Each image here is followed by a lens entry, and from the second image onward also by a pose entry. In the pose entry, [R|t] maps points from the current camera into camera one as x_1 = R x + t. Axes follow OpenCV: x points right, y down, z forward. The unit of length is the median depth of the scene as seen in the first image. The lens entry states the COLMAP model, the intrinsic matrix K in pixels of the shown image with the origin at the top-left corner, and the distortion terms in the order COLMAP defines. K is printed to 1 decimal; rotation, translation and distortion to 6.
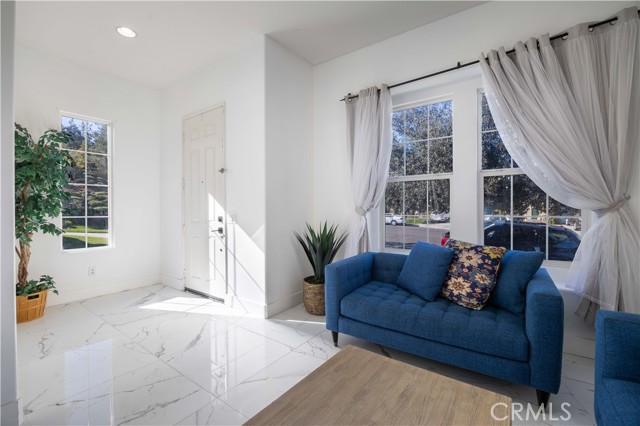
lens RADIAL K [[279.1, 0, 318.7], [0, 279.1, 206.2], [0, 0, 1]] dist [-0.002379, -0.000048]
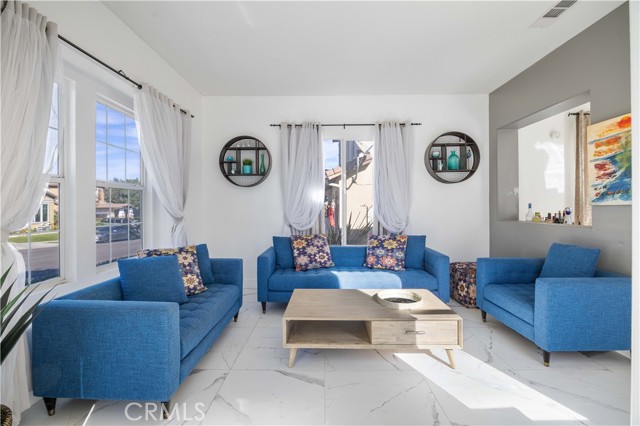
lens RADIAL K [[272.4, 0, 319.7], [0, 272.4, 206.1], [0, 0, 1]] dist [-0.015710, -0.000055]
pose [[-0.581961, -0.001290, 0.813216, -0.813410], [-0.006357, 0.999975, -0.002963, -0.051797], [-0.813192, -0.006894, -0.581955, 1.198782]]
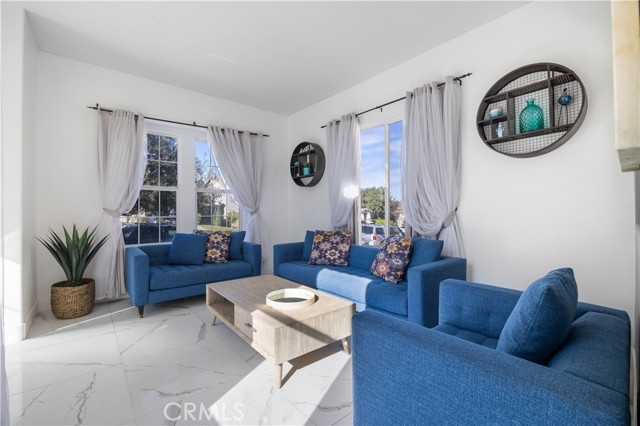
lens RADIAL K [[278.5, 0, 320.0], [0, 278.5, 213.0], [0, 0, 1]] dist [-0.025156, -0.000087]
pose [[0.236338, -0.006986, 0.971646, -1.081779], [-0.005551, 0.999948, 0.008540, -0.000796], [-0.971655, -0.007412, 0.236287, -0.115182]]
